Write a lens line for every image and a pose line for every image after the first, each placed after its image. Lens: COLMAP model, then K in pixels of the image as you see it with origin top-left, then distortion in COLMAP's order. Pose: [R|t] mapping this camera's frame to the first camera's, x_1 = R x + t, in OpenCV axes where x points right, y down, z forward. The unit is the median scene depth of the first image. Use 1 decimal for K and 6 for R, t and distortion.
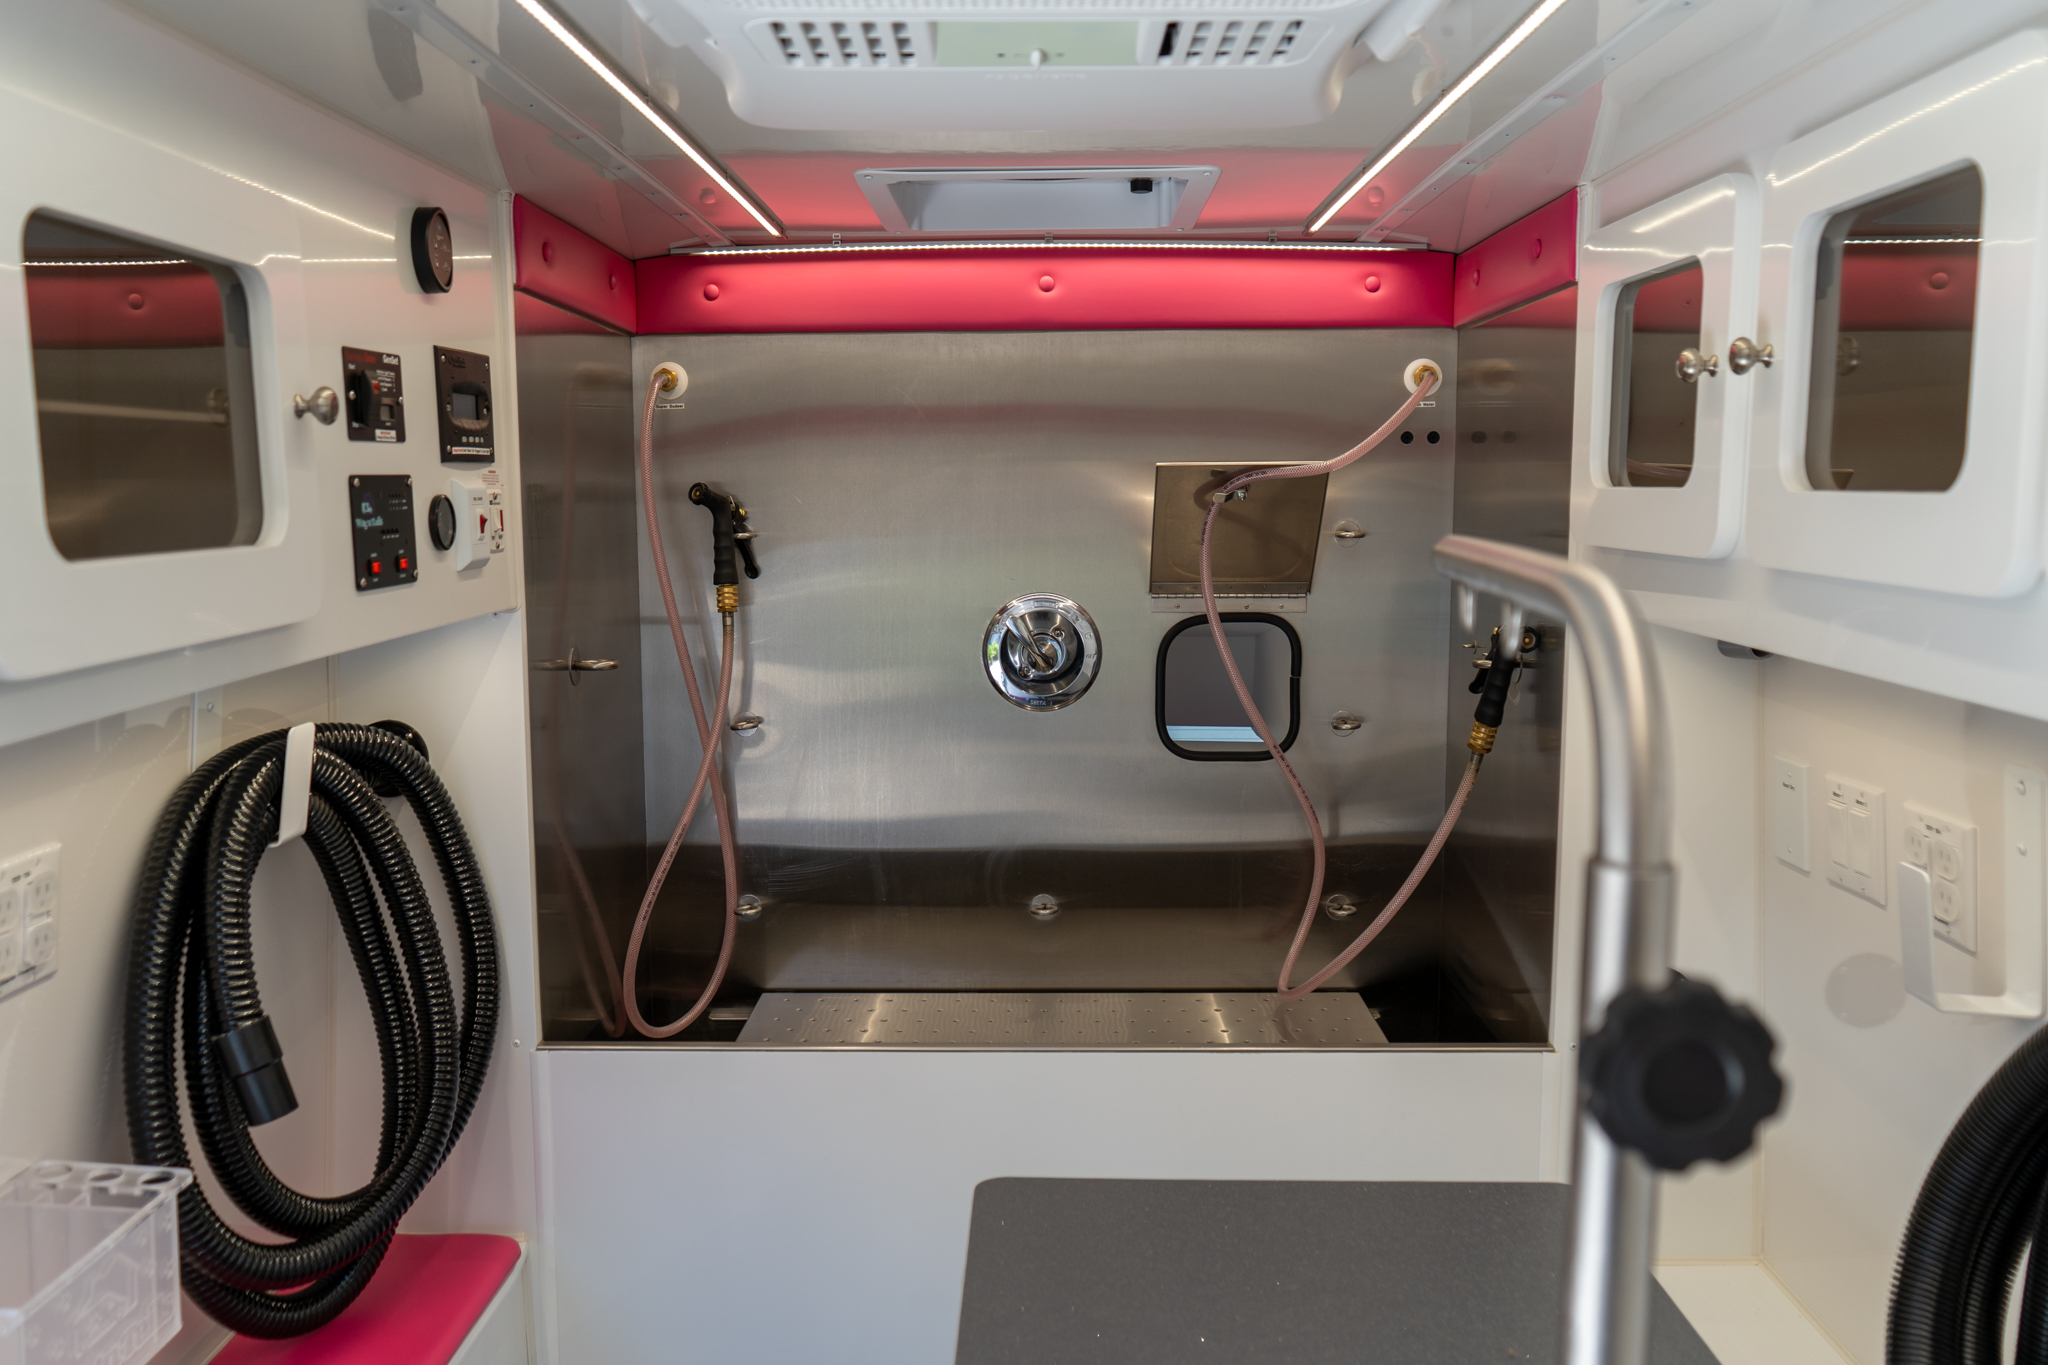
lens RADIAL K [[1588.6, 0, 1023.9], [0, 1588.6, 685.2], [0, 0, 1]] dist [-0.005900, -0.000919]
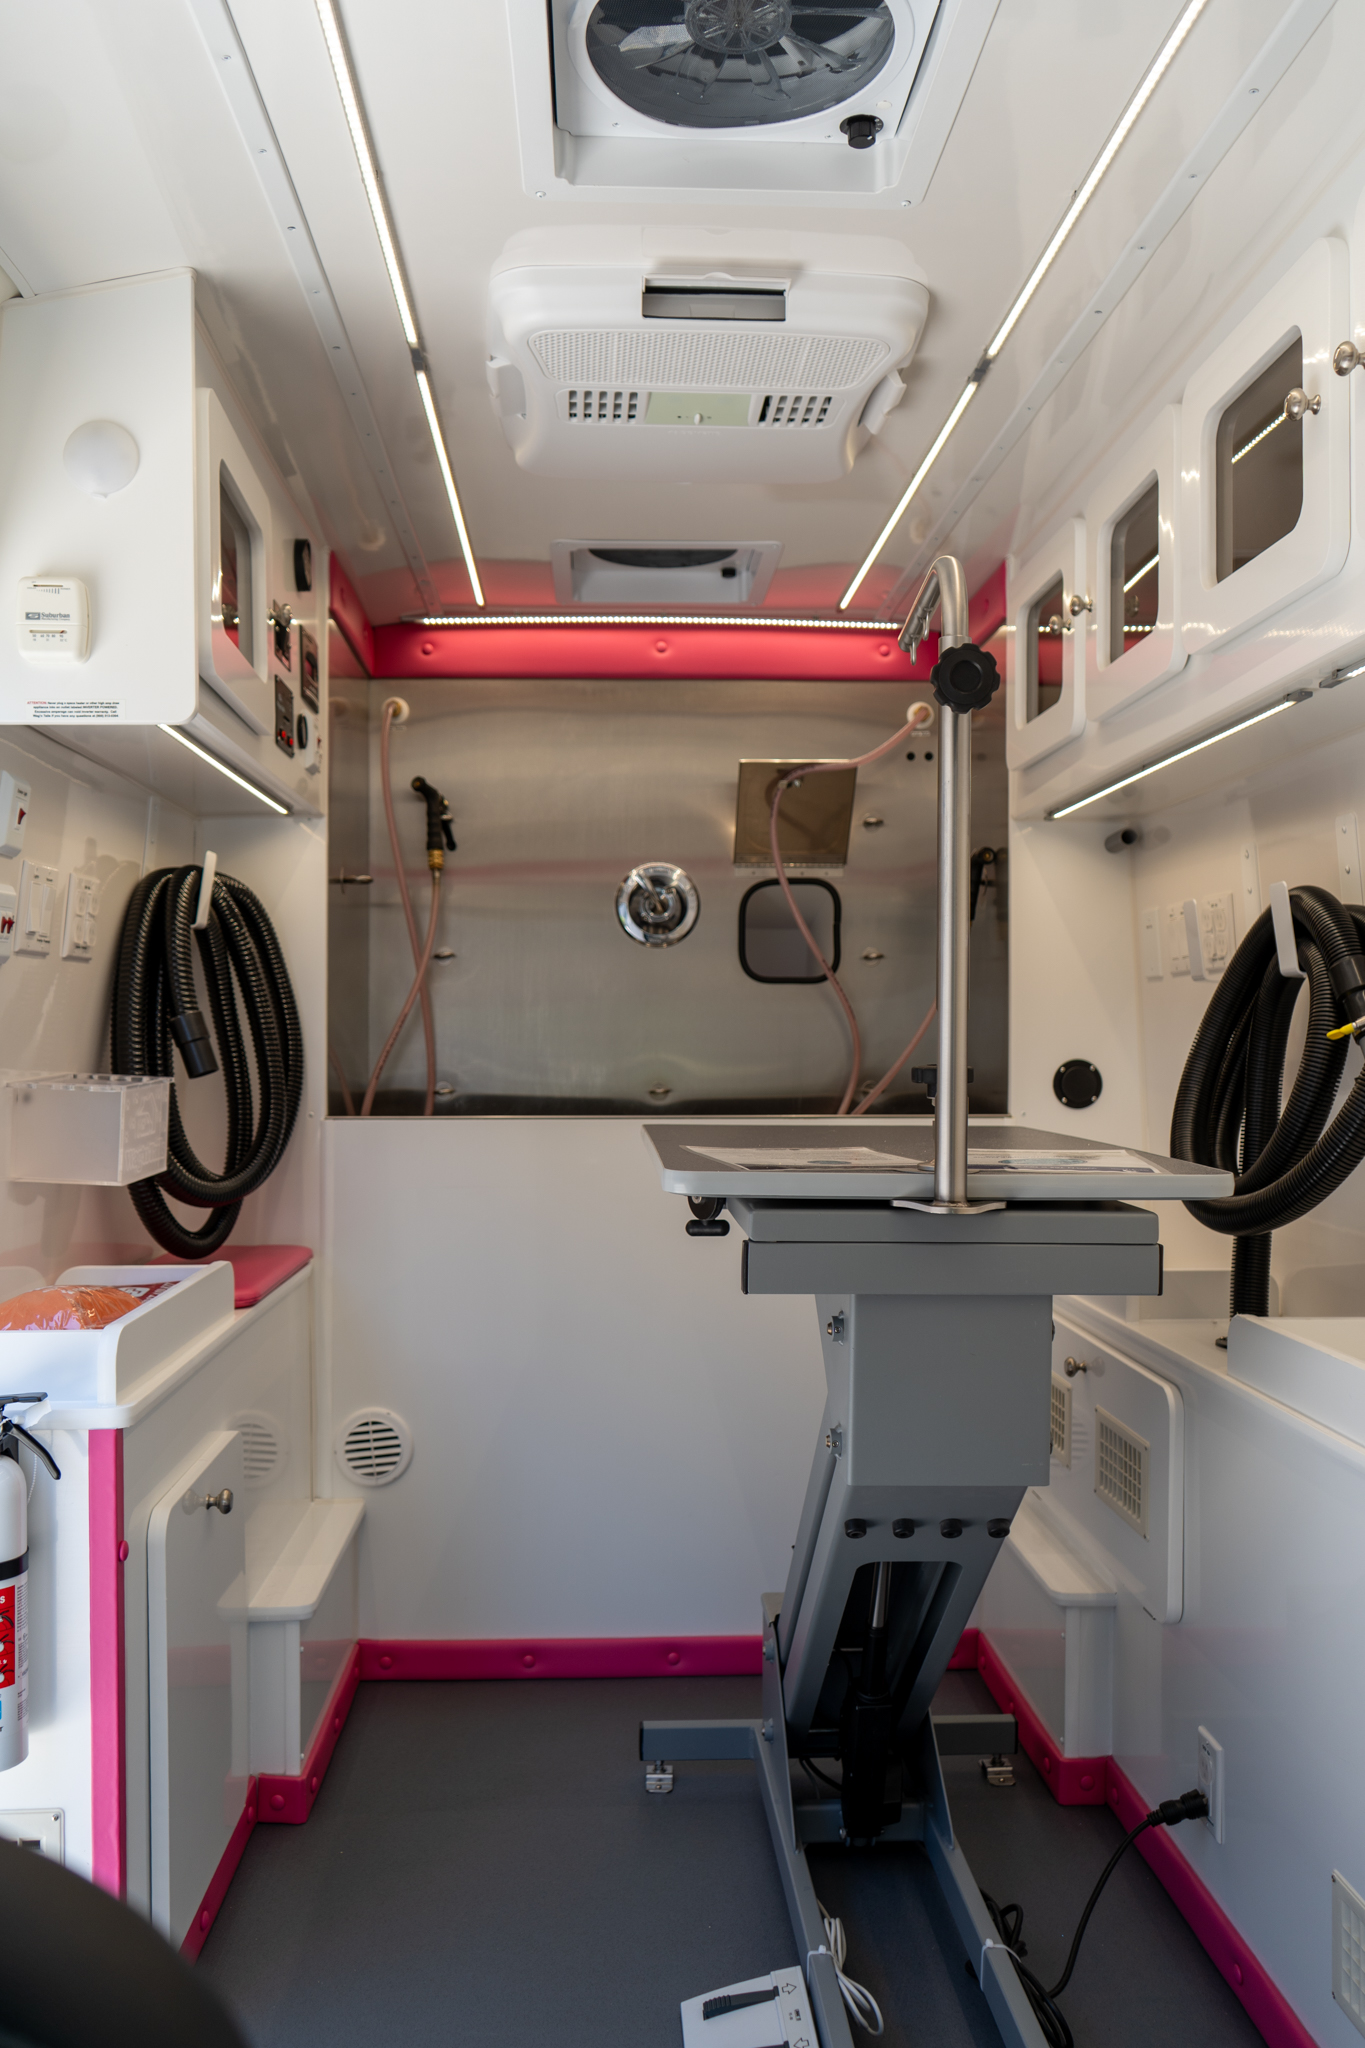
lens RADIAL K [[1563.3, 0, 679.0], [0, 1563.3, 1026.5], [0, 0, 1]] dist [-0.011965, -0.001441]
pose [[0.997800, 0.001099, 0.066293, -0.066645], [0.007015, 0.992502, -0.122027, 0.275050], [-0.065930, 0.122223, 0.990310, -0.384215]]
